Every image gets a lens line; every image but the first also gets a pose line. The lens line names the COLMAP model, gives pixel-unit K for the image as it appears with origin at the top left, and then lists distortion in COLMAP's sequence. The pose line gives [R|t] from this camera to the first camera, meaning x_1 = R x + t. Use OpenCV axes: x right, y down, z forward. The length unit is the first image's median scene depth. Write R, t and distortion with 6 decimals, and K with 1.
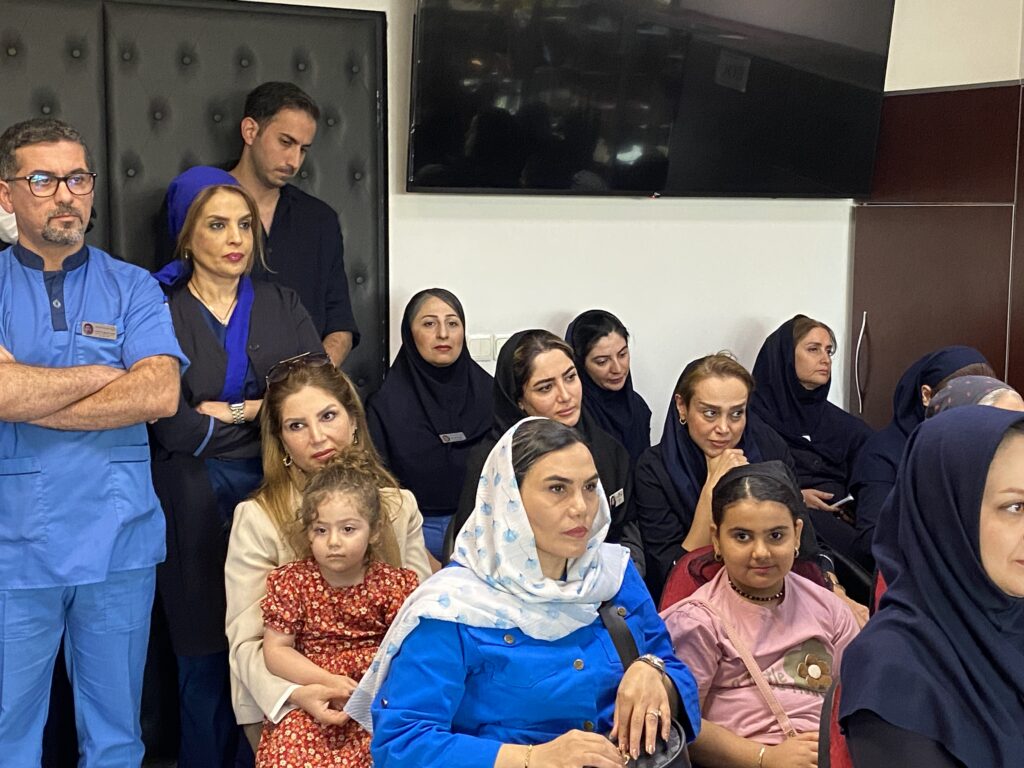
lens RADIAL K [[1504.2, 0, 513.7], [0, 1504.2, 398.5], [0, 0, 1]] dist [0.216421, -0.647576]
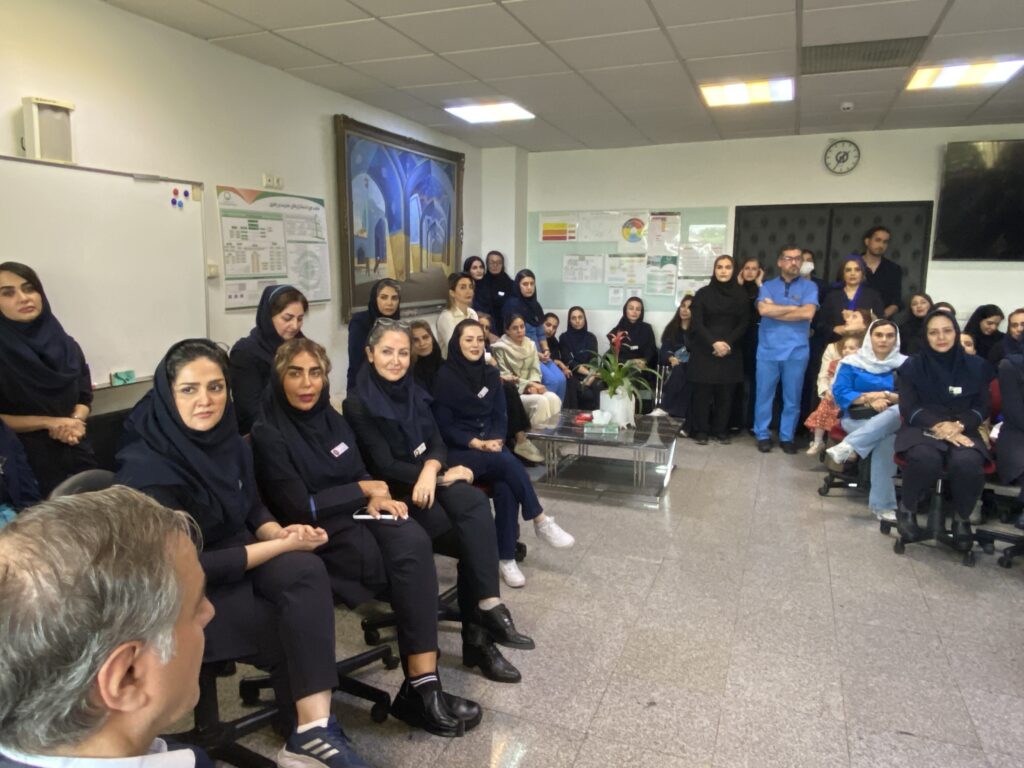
lens RADIAL K [[734.9, 0, 499.4], [0, 734.9, 389.5], [0, 0, 1]] dist [0.103981, -0.128336]
pose [[0.666824, 0.121654, -0.735219, 0.665910], [-0.095828, 0.992392, 0.077294, 0.116627], [0.739029, 0.018913, 0.673409, -0.868142]]
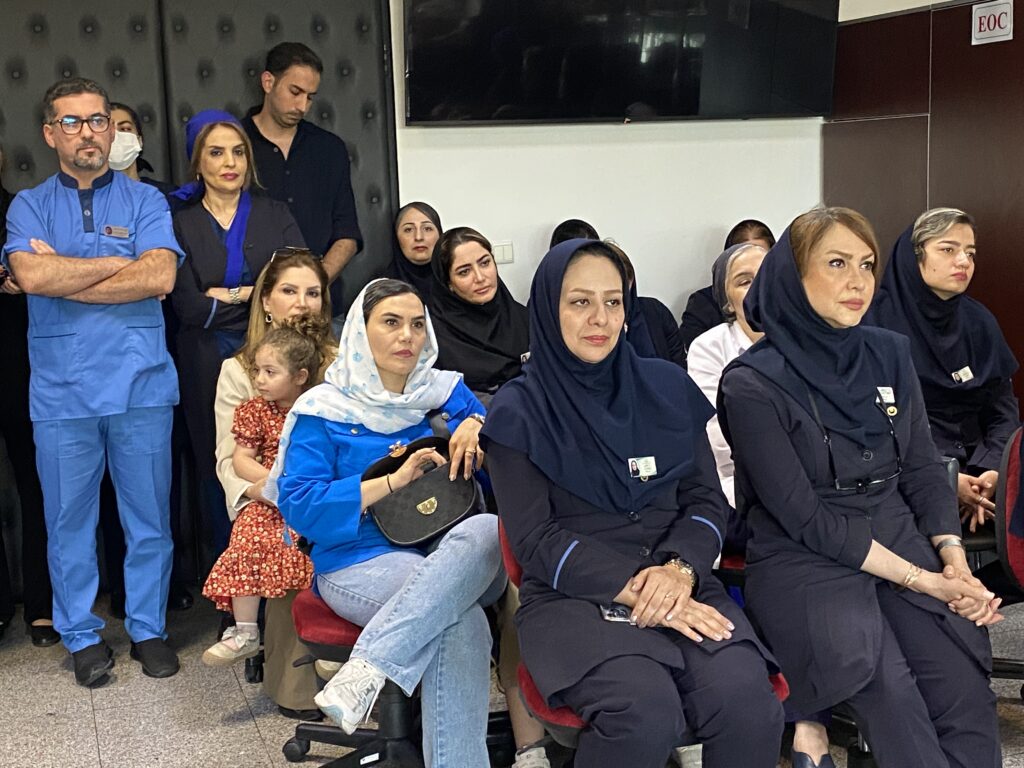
lens RADIAL K [[1504.2, 0, 513.7], [0, 1504.2, 398.5], [0, 0, 1]] dist [0.216421, -0.647576]
pose [[0.985370, -0.014322, -0.169828, 0.308200], [0.019127, 0.999461, 0.026691, 0.075326], [0.169355, -0.029549, 0.985112, -0.292140]]
